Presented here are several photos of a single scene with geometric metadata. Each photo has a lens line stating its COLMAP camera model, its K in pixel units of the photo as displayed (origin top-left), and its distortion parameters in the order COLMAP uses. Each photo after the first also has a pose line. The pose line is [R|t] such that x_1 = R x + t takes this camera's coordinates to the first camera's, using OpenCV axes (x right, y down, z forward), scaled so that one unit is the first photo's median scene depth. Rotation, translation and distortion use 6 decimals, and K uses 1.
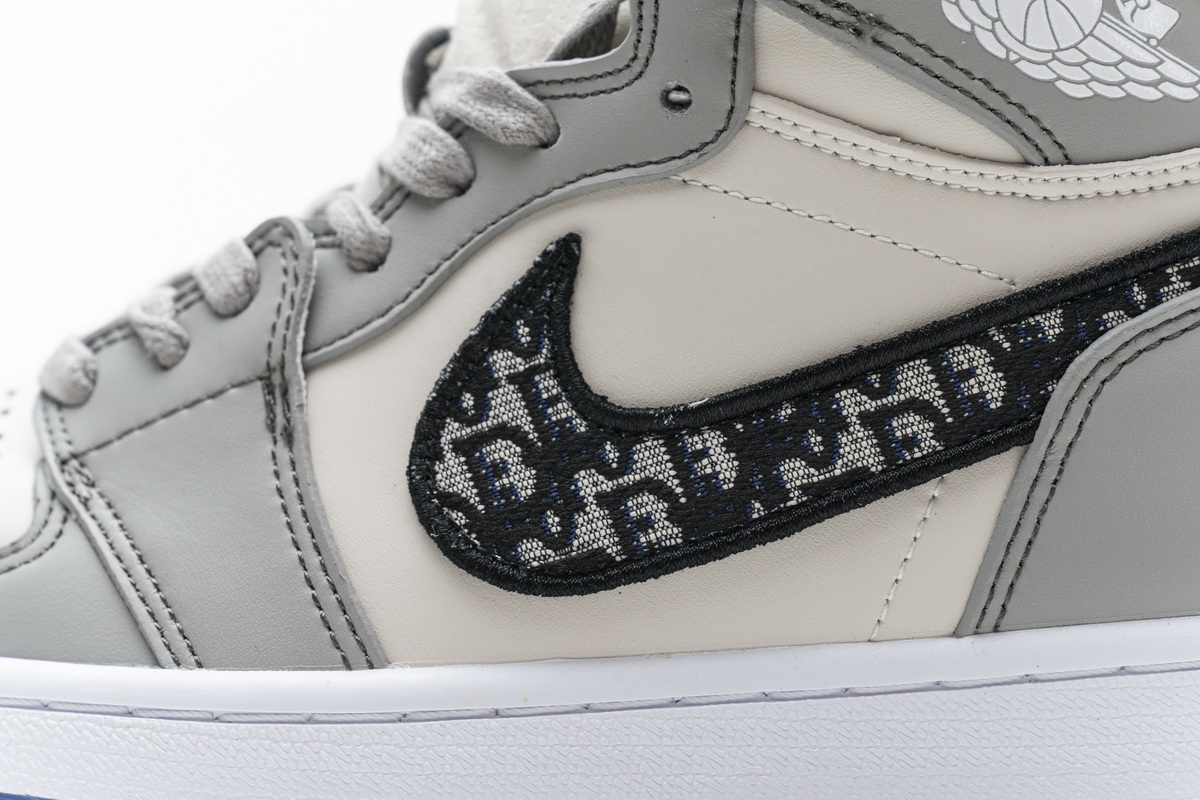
lens RADIAL K [[2344.4, 0, 600.0], [0, 2344.4, 400.0], [0, 0, 1]] dist [0.013717, 0.333963]
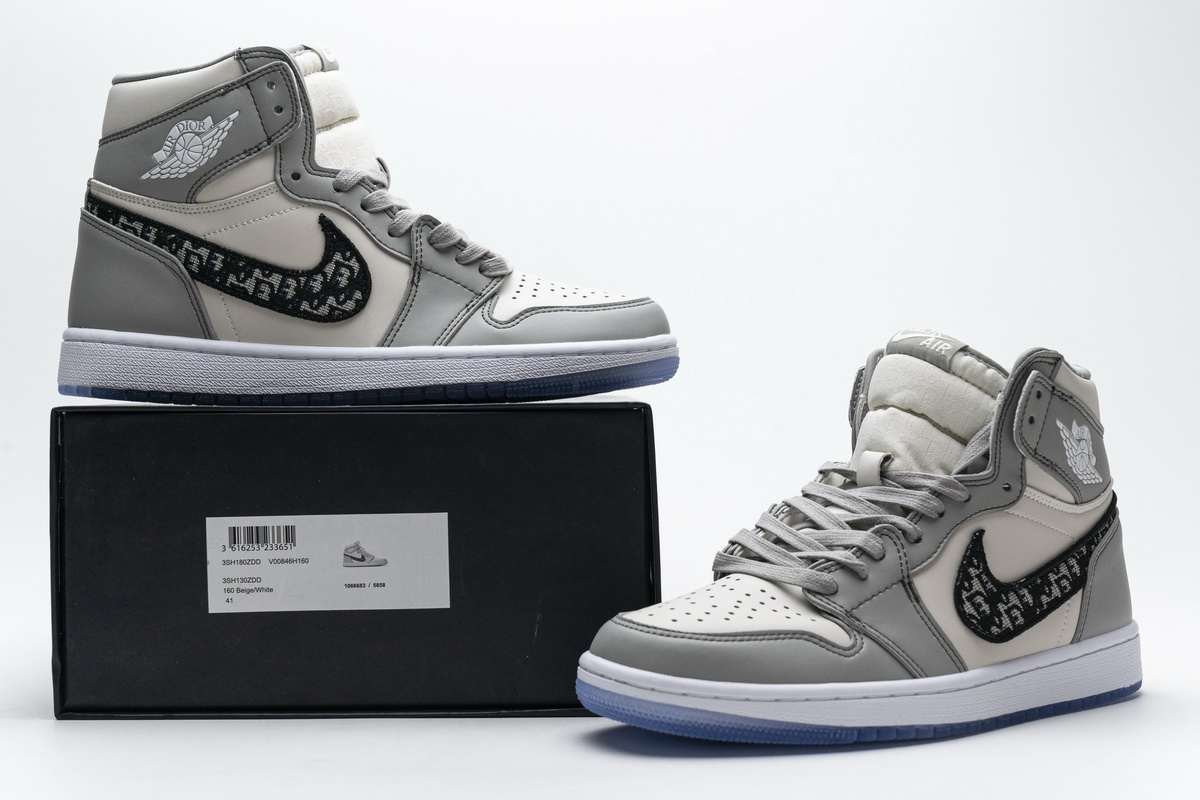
lens RADIAL K [[1933.7, 0, 600.0], [0, 1933.7, 400.0], [0, 0, 1]] dist [-0.002661, -0.042562]
pose [[0.721486, -0.004031, 0.692418, -2.262946], [0.038752, 0.998651, -0.034566, -0.180422], [-0.691344, 0.051771, 0.720668, -0.560318]]
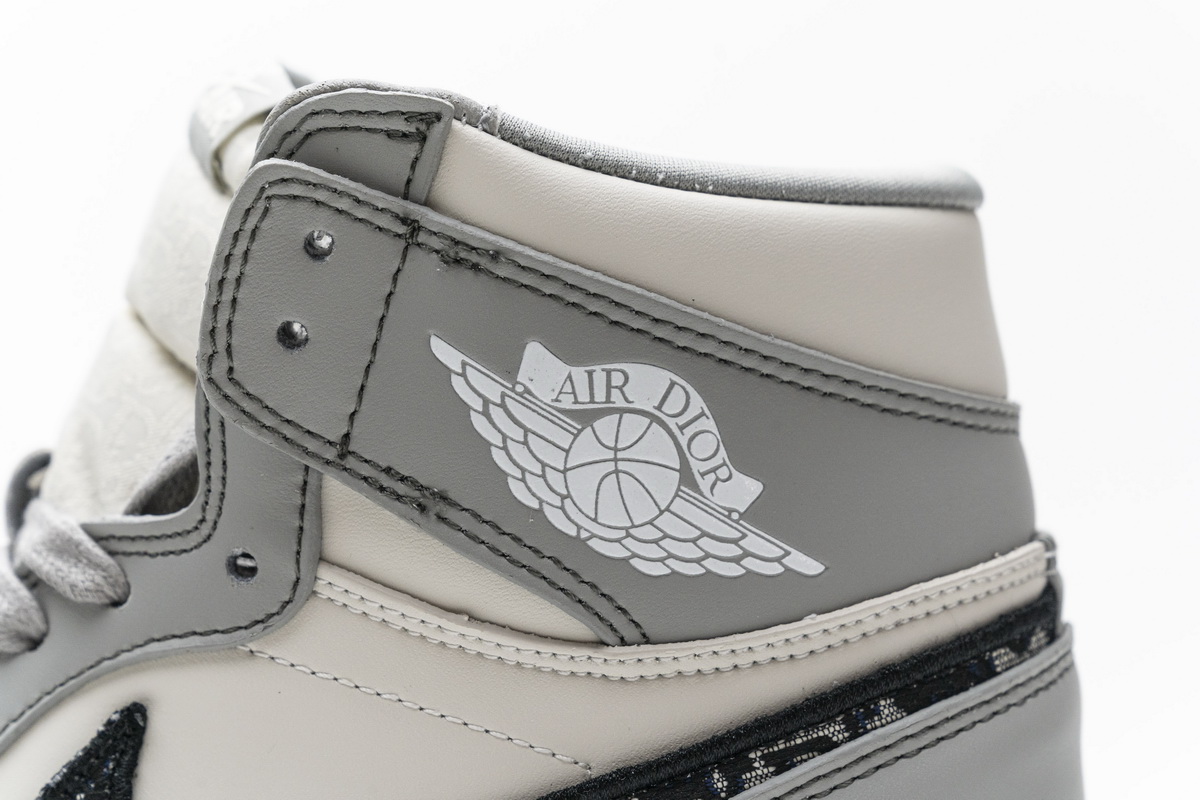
lens RADIAL K [[2344.4, 0, 600.0], [0, 2344.4, 400.0], [0, 0, 1]] dist [0.013717, 0.333963]
pose [[0.999984, 0.005047, 0.002626, 0.176761], [-0.004944, 0.999268, -0.037941, -0.162088], [-0.002815, 0.037928, 0.999277, 0.044306]]
